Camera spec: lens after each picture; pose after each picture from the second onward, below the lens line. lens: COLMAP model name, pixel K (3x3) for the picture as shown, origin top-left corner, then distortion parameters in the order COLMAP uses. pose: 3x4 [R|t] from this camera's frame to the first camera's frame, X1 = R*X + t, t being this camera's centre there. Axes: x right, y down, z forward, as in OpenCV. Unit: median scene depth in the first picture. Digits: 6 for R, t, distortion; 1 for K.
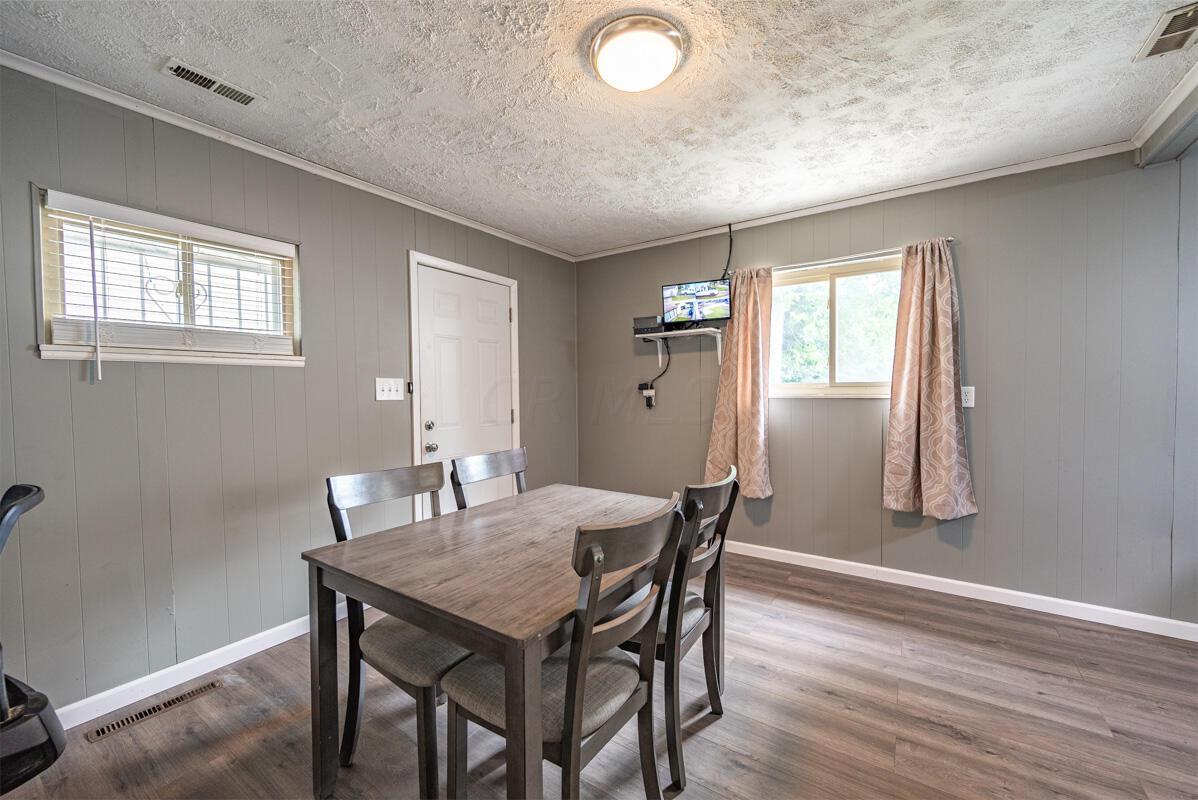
lens RADIAL K [[470.1, 0, 601.8], [0, 470.1, 402.9], [0, 0, 1]] dist [-0.002143, -0.000374]
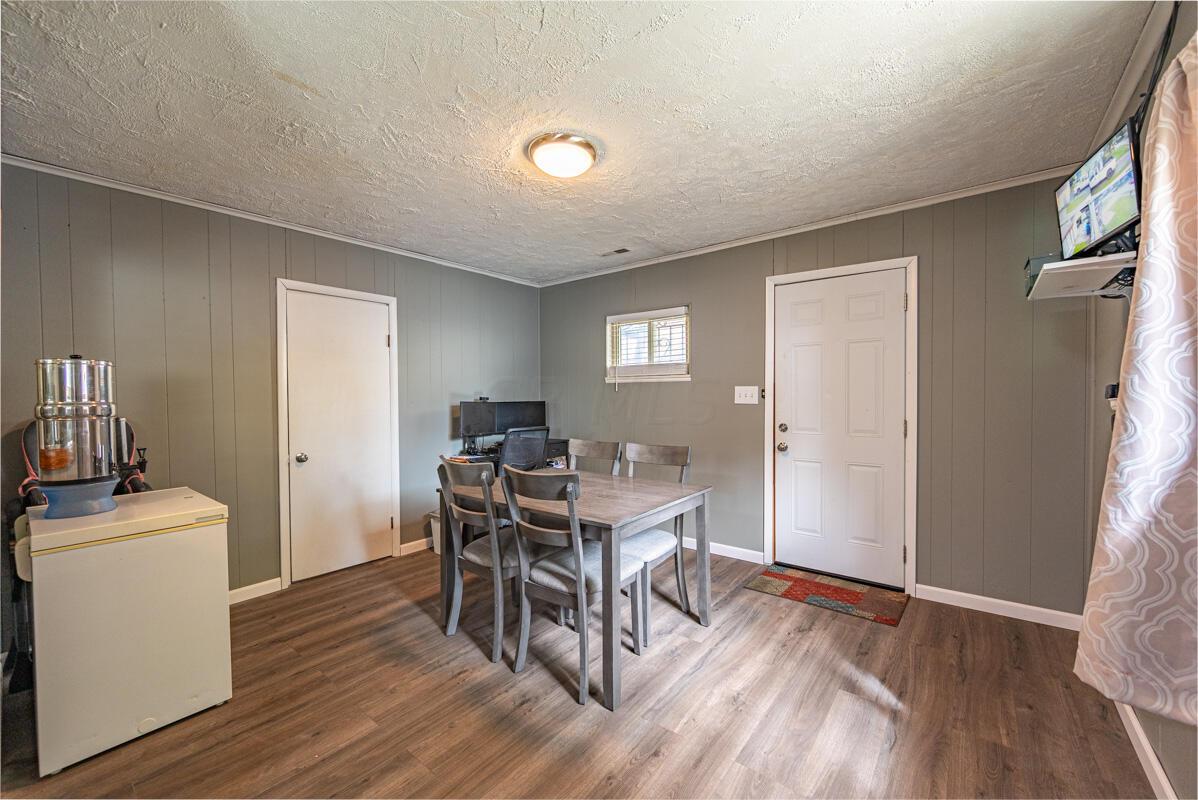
lens RADIAL K [[470.1, 0, 607.9], [0, 470.1, 401.9], [0, 0, 1]] dist [-0.002143, -0.000374]
pose [[-0.063586, 0.023098, -0.997709, 1.079317], [-0.021700, 0.999464, 0.024522, -0.043099], [0.997740, 0.023209, -0.063051, 0.921024]]
